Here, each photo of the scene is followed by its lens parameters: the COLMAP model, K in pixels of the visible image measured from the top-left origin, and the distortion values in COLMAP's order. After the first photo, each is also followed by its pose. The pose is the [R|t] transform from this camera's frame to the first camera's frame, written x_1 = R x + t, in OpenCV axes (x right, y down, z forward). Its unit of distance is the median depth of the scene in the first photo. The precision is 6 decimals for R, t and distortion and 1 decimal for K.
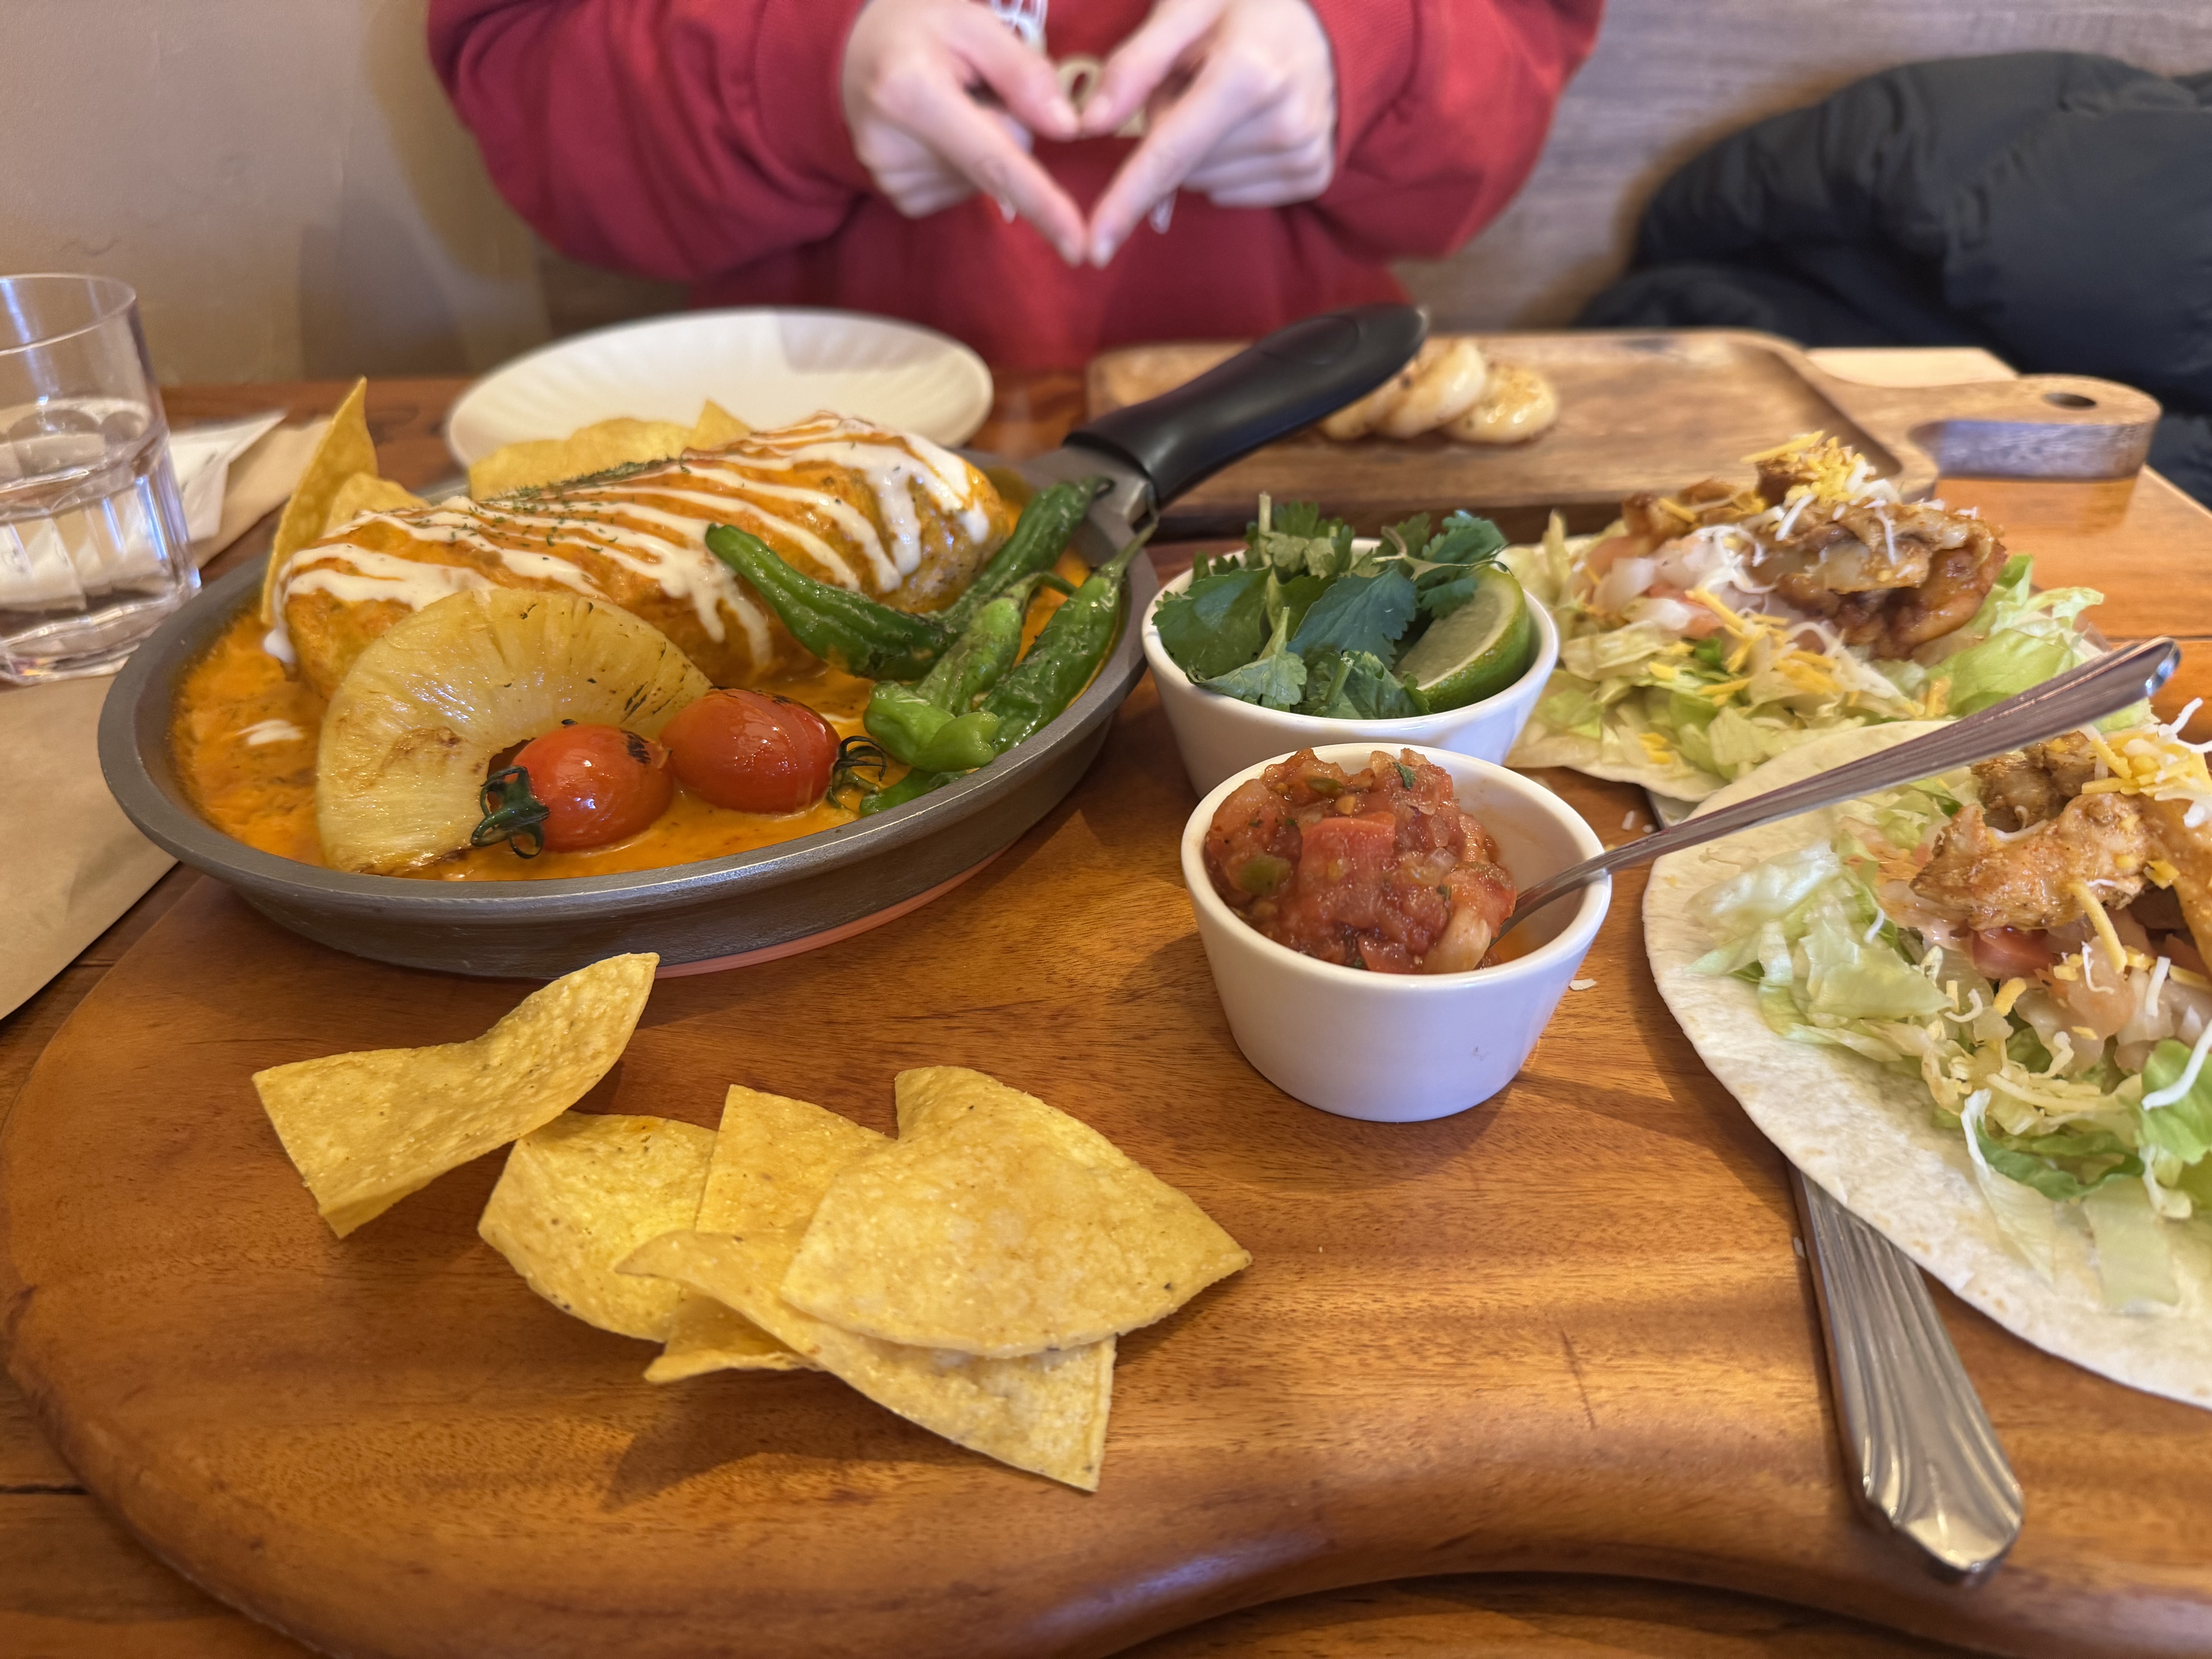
lens RADIAL K [[1500.6, 0, 1106.0], [0, 1500.6, 829.5], [0, 0, 1]] dist [0.046171, -0.002845]
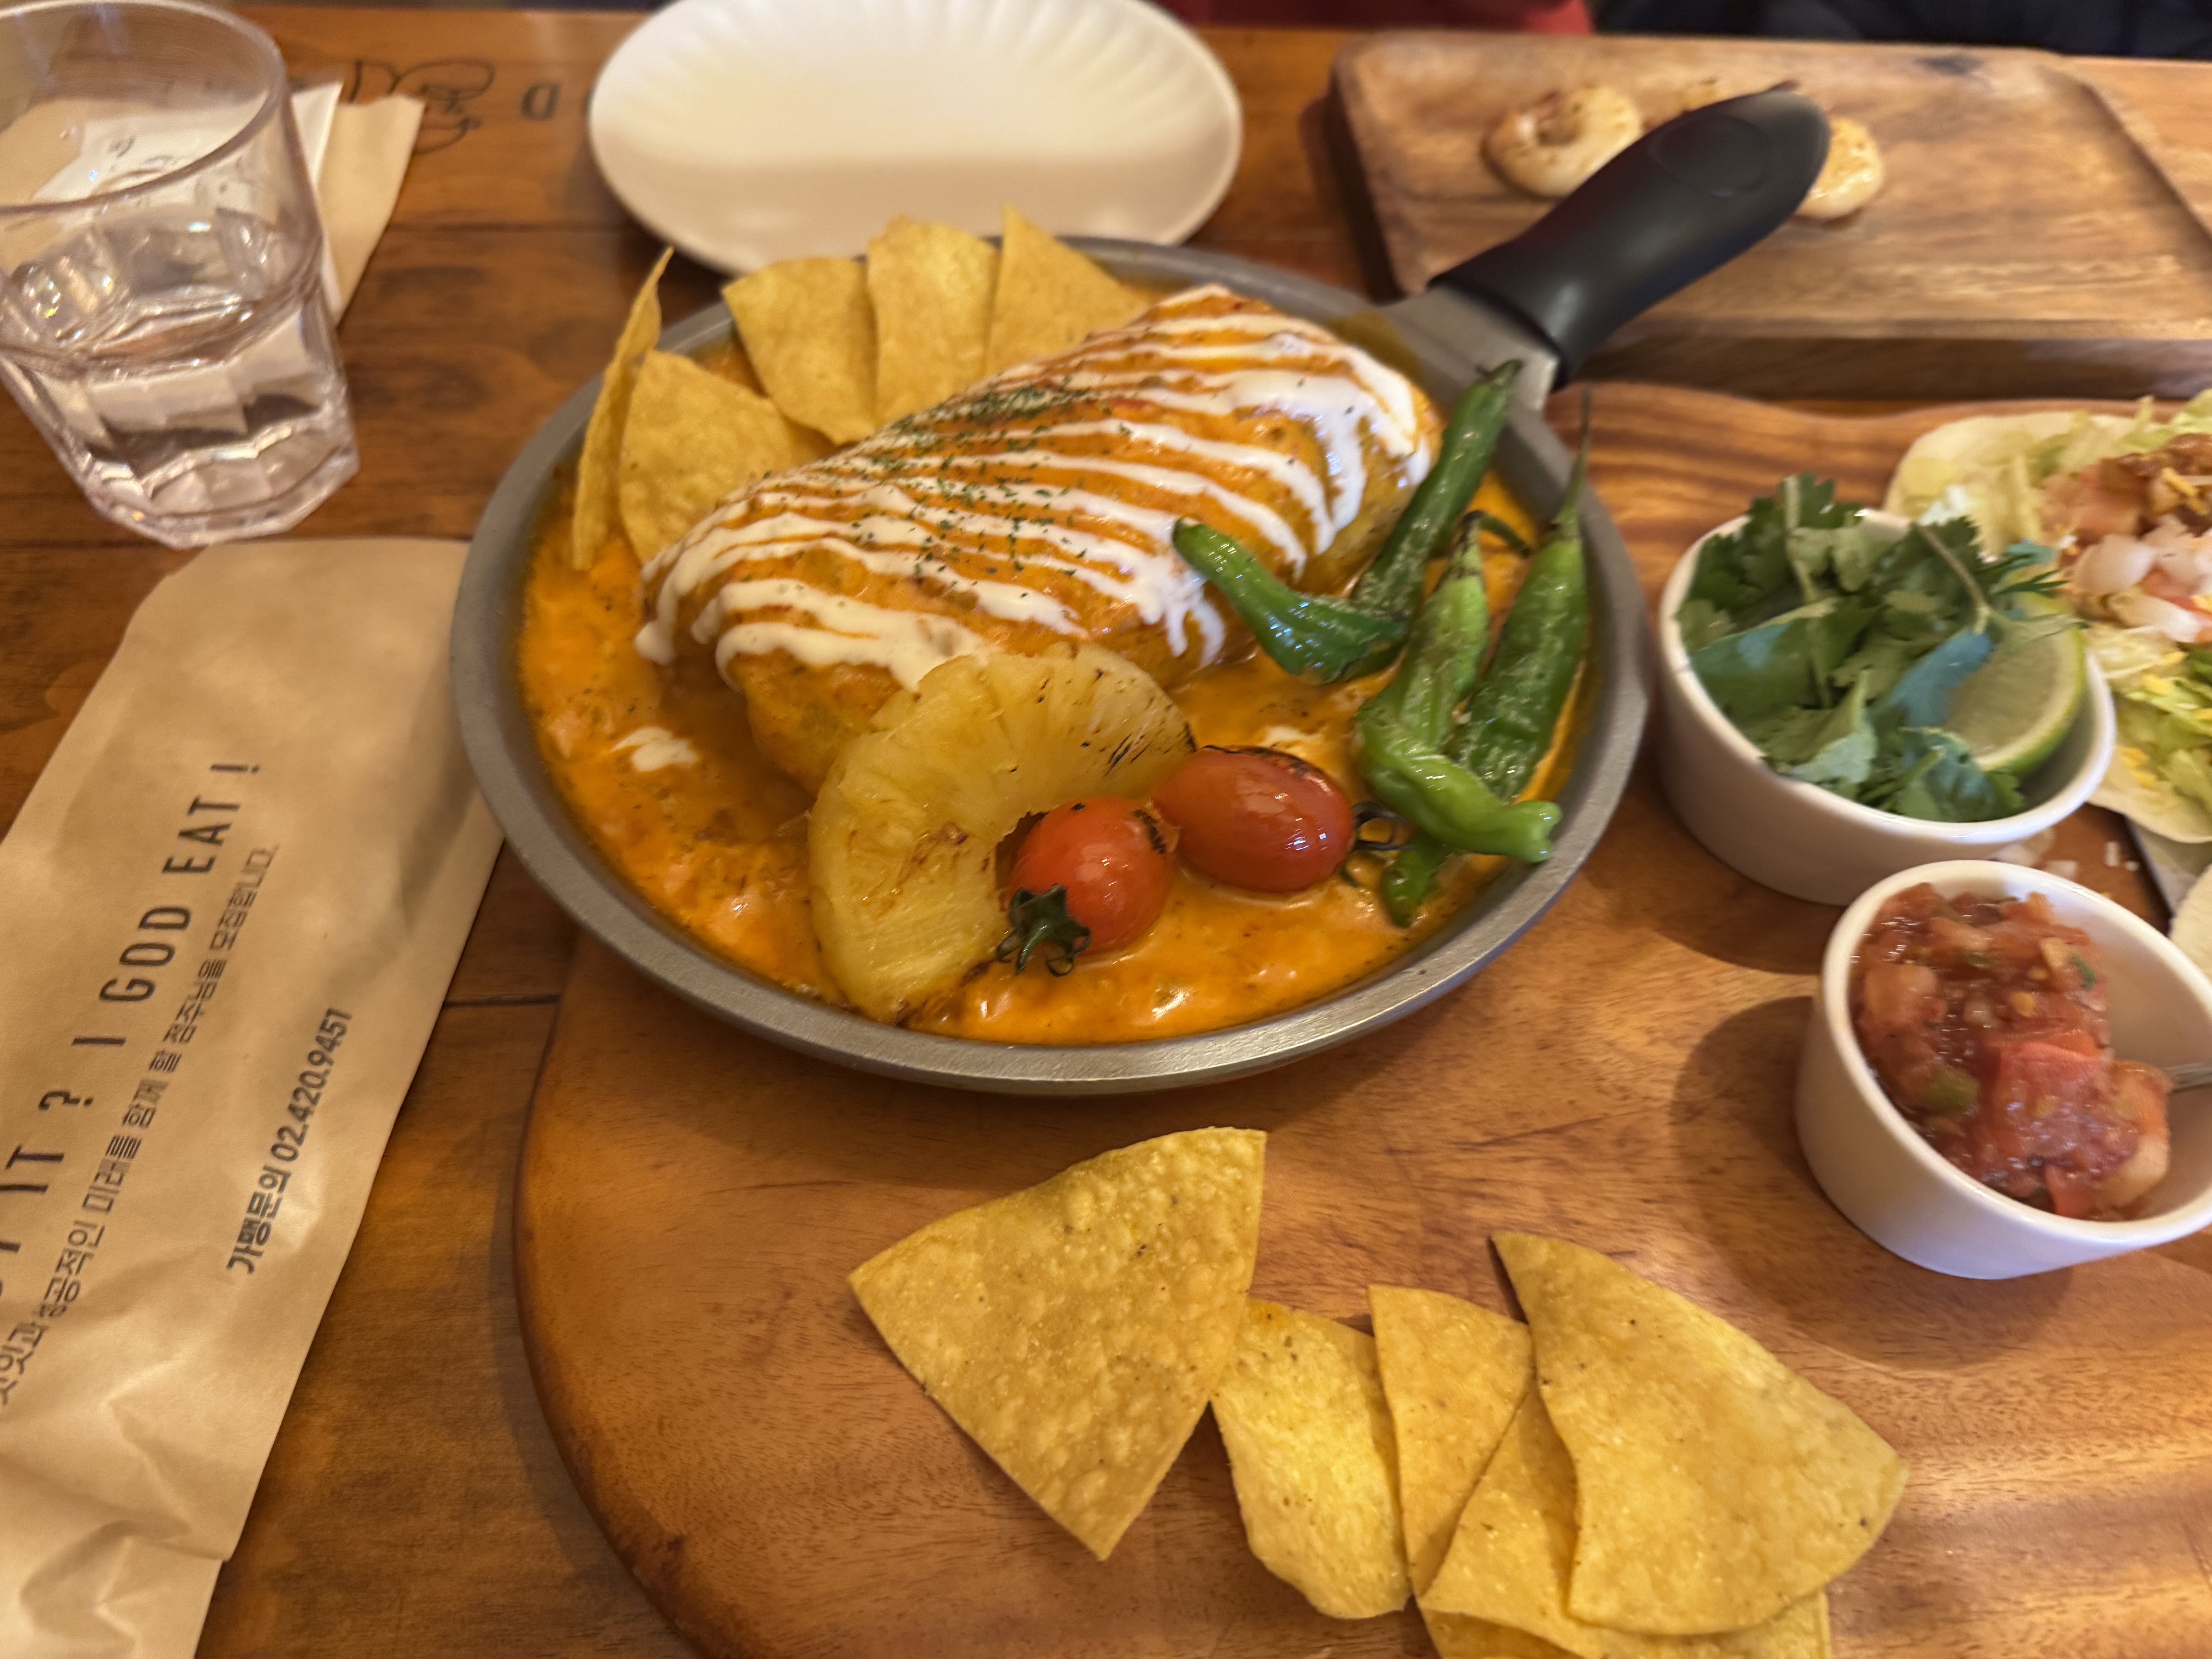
lens RADIAL K [[1571.7, 0, 1146.2], [0, 1571.7, 795.8], [0, 0, 1]] dist [0.039110, -0.066089]
pose [[0.992182, 0.000746, 0.124797, -0.419174], [-0.038733, 0.952442, 0.302249, -0.344937], [-0.118637, -0.304720, 0.945024, 0.136349]]
